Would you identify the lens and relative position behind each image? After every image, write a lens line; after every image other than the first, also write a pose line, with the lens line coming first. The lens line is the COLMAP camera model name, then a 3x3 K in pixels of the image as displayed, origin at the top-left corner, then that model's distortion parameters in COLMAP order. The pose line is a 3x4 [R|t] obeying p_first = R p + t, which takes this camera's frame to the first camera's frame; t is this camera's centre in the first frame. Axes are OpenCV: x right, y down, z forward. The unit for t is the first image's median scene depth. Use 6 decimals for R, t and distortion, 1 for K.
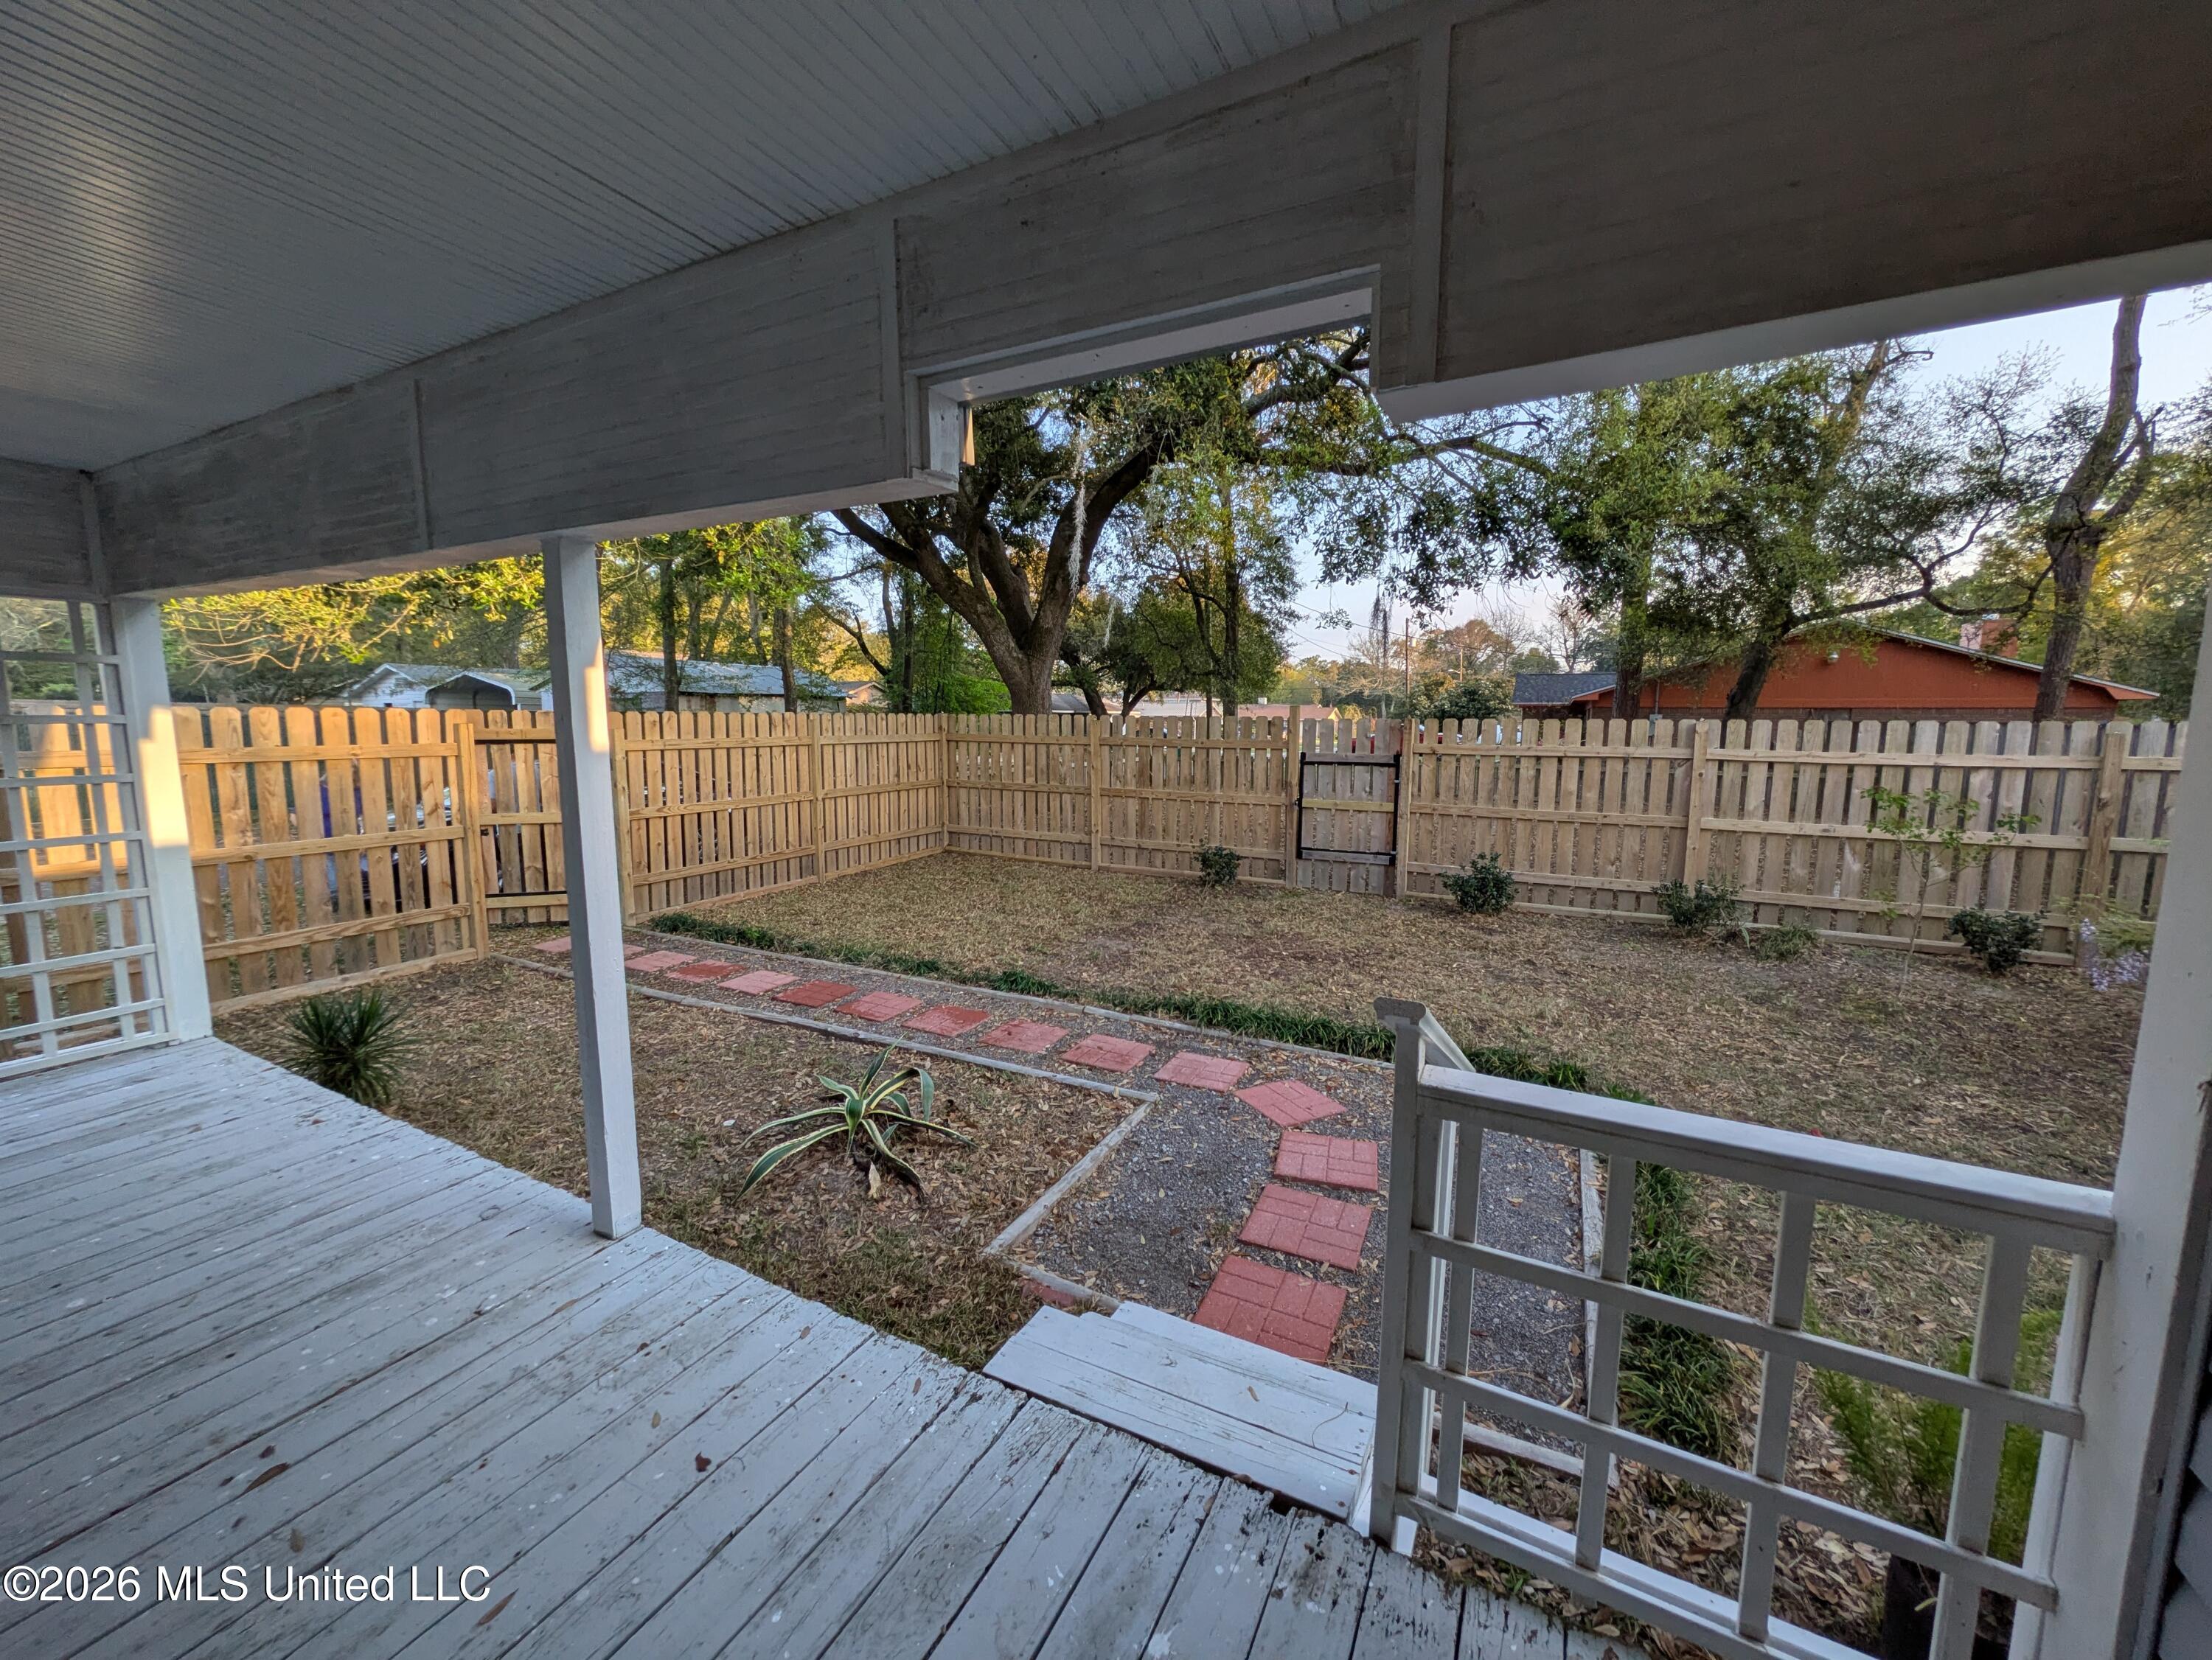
lens RADIAL K [[870.3, 0, 1105.1], [0, 870.3, 832.8], [0, 0, 1]] dist [-0.003223, 0.000688]
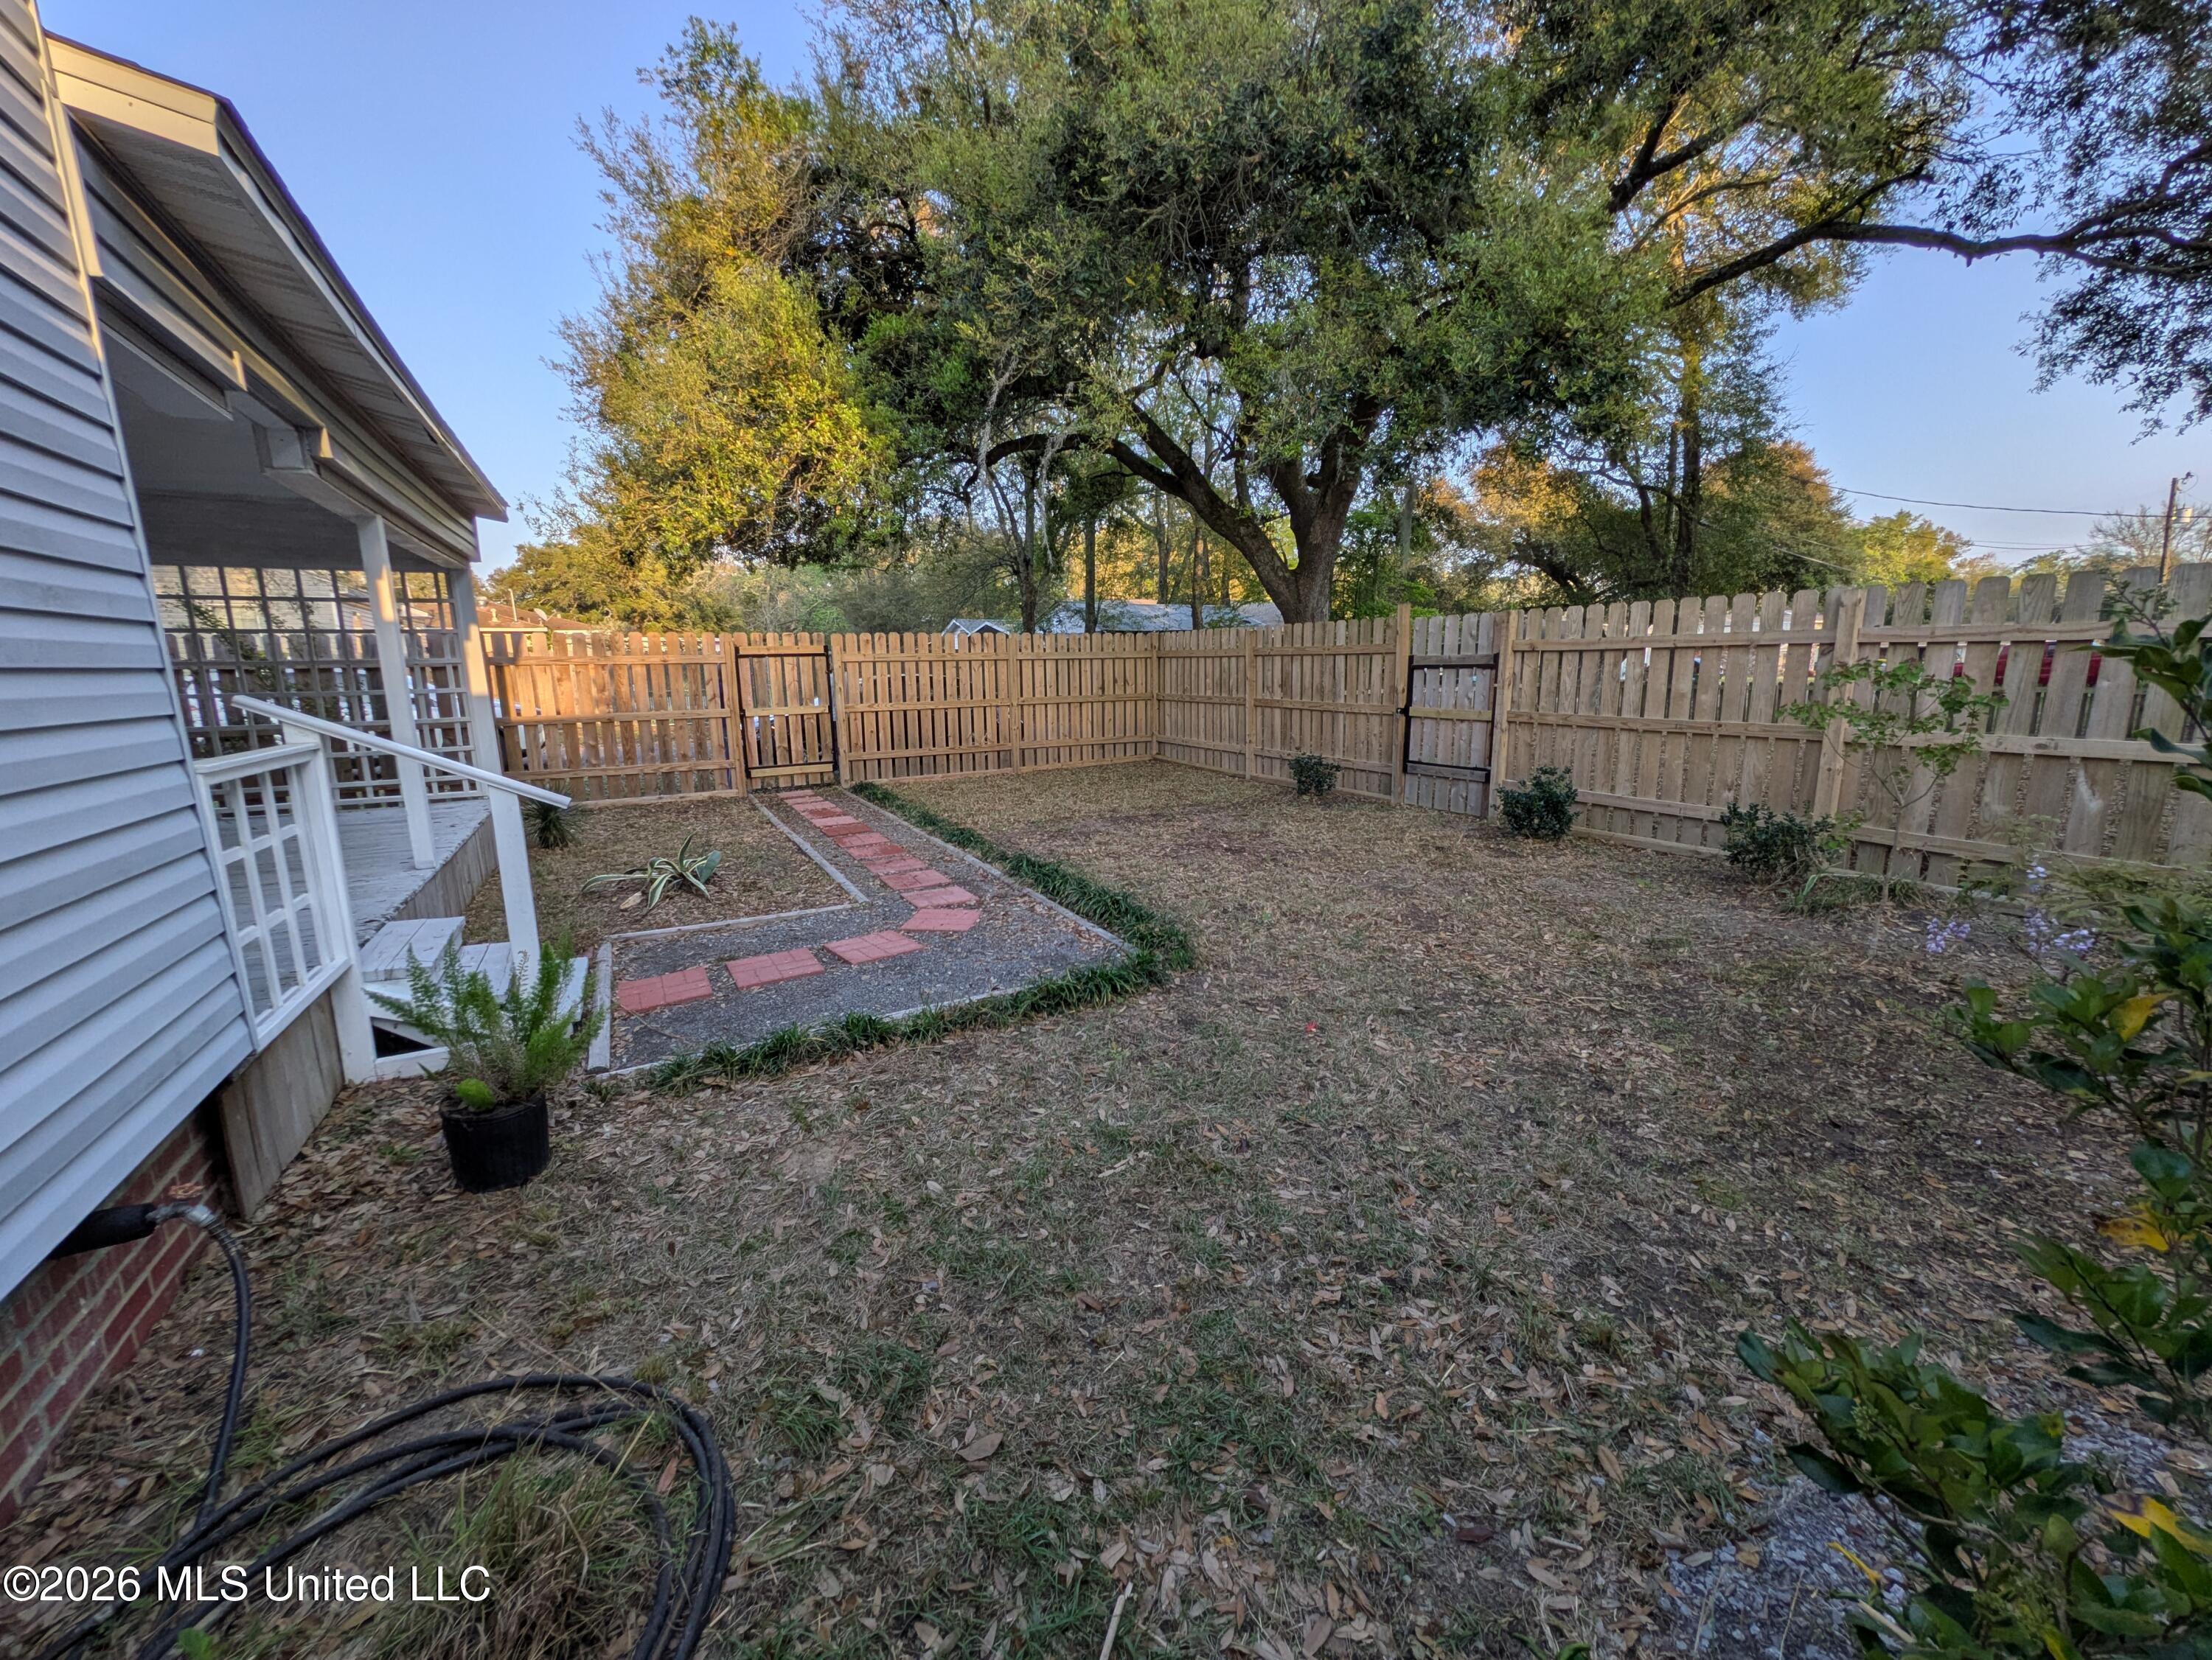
lens RADIAL K [[870.3, 0, 1108.9], [0, 870.3, 828.7], [0, 0, 1]] dist [-0.003223, 0.000688]
pose [[0.830624, 0.085191, -0.550278, 0.542431], [-0.052071, 0.995781, 0.075562, 0.040847], [0.554393, -0.034110, 0.831556, 0.065716]]
